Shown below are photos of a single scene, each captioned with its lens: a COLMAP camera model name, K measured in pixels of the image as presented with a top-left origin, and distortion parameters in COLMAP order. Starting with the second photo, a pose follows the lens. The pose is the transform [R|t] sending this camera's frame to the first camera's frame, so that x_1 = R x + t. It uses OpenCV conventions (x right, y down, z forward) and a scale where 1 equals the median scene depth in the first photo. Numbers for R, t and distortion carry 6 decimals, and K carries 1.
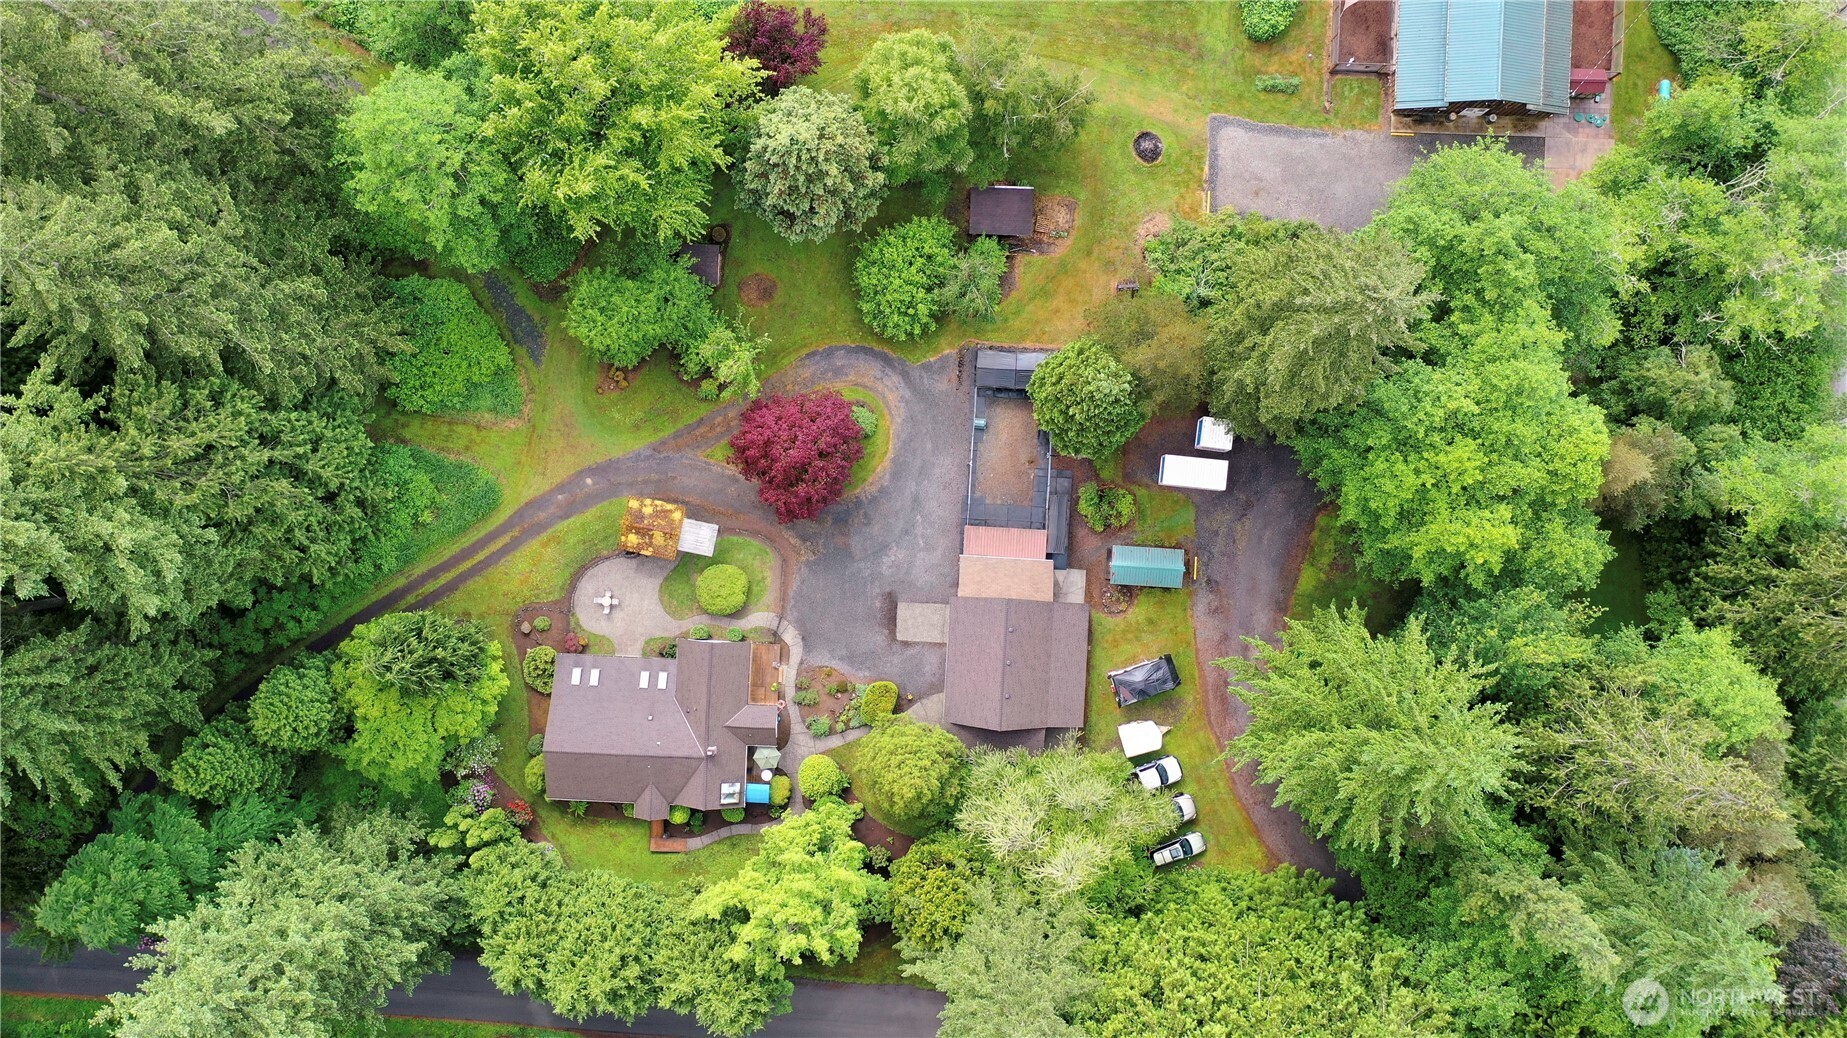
lens RADIAL K [[1526.1, 0, 923.5], [0, 1526.1, 519.0], [0, 0, 1]] dist [0.001899, 0.040256]
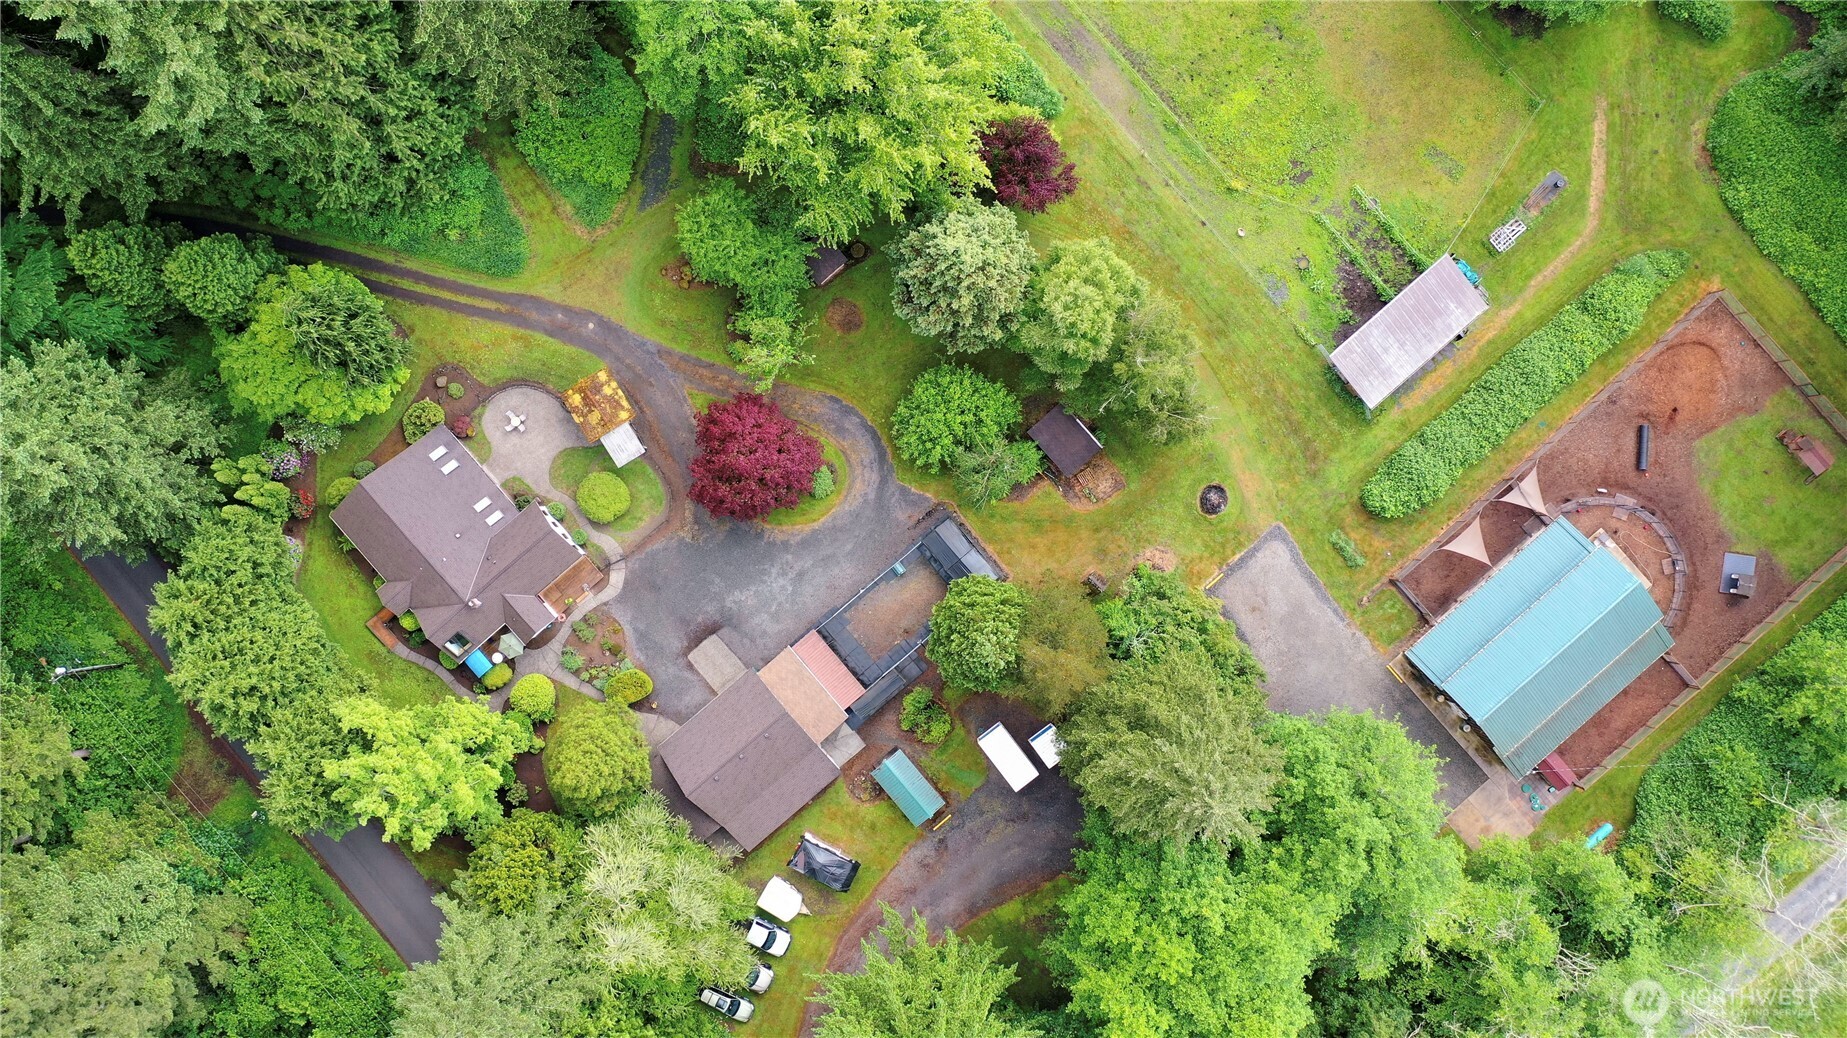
lens RADIAL K [[1526.1, 0, 923.5], [0, 1526.1, 519.0], [0, 0, 1]] dist [0.001899, 0.040256]
pose [[0.689372, 0.724385, 0.005717, 0.019916], [-0.724404, 0.689372, 0.002264, -0.106212], [-0.002301, -0.005702, 0.999981, -0.008599]]
